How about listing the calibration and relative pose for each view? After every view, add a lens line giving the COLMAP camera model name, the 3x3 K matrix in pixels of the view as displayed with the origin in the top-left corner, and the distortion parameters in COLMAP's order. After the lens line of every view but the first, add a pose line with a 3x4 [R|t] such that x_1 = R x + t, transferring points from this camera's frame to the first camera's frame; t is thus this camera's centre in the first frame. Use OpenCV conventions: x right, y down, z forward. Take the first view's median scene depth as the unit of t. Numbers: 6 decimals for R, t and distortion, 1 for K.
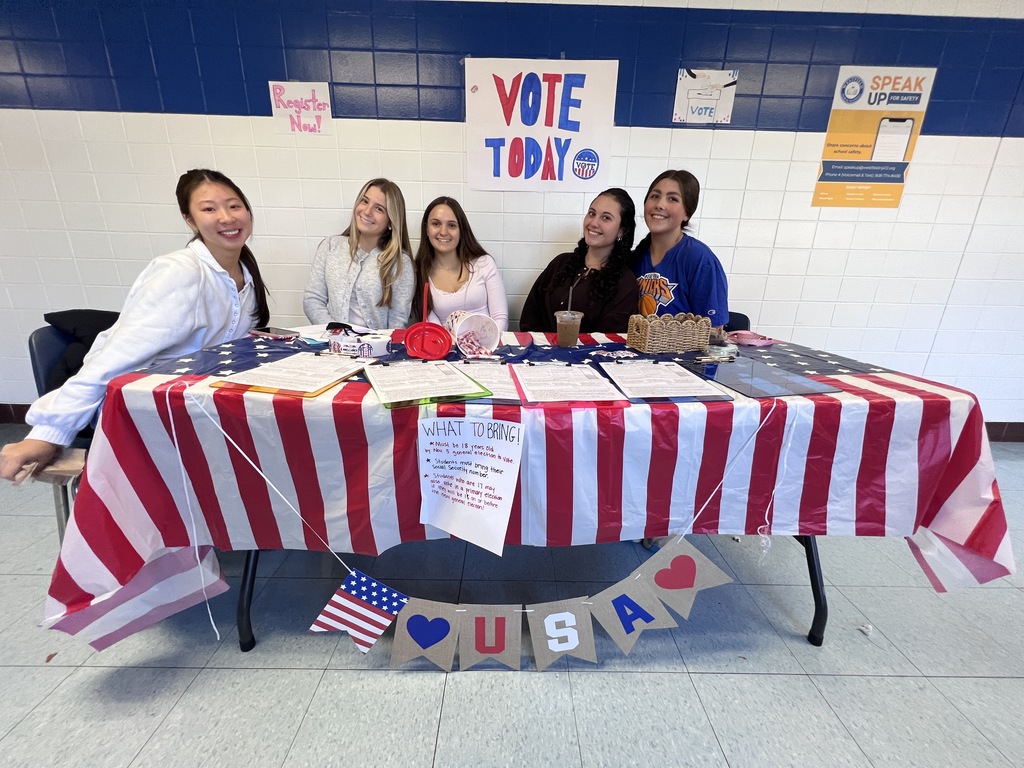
lens RADIAL K [[404.3, 0, 512.3], [0, 404.3, 385.1], [0, 0, 1]] dist [0.001756, 0.000096]
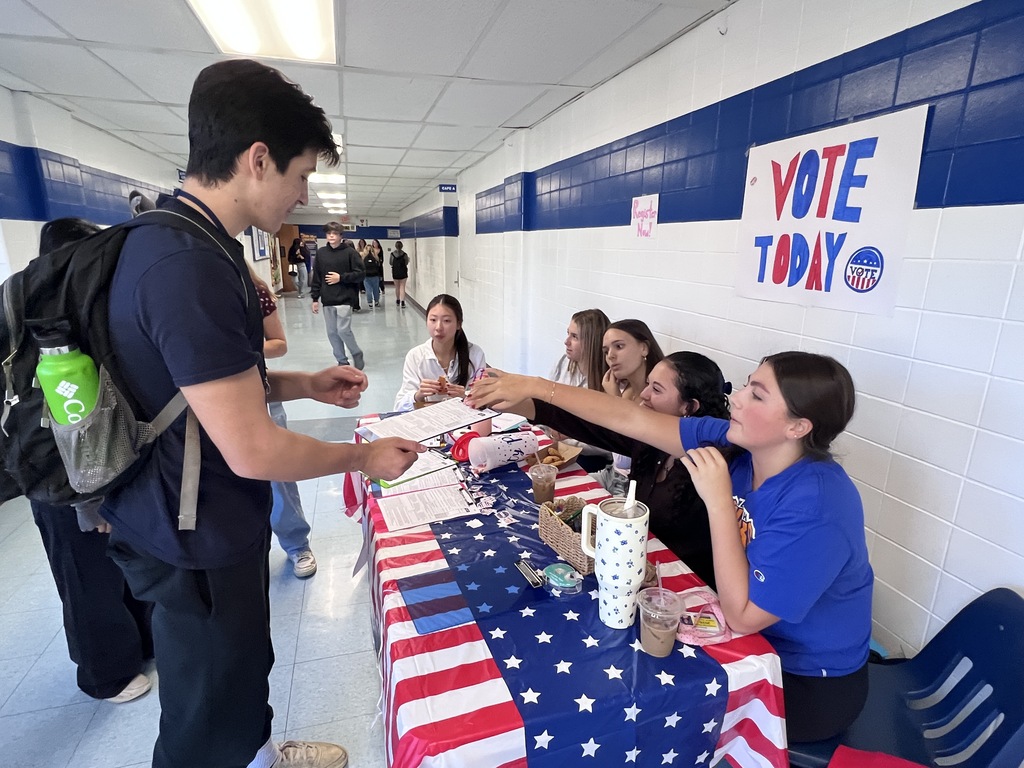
lens RADIAL K [[539.1, 0, 512.1], [0, 539.1, 389.7], [0, 0, 1]] dist [-0.001408, -0.000142]
pose [[0.278997, 0.228050, -0.932821, 0.855686], [-0.276350, 0.949367, 0.149442, -0.356118], [0.919669, 0.216091, 0.327892, 0.287585]]
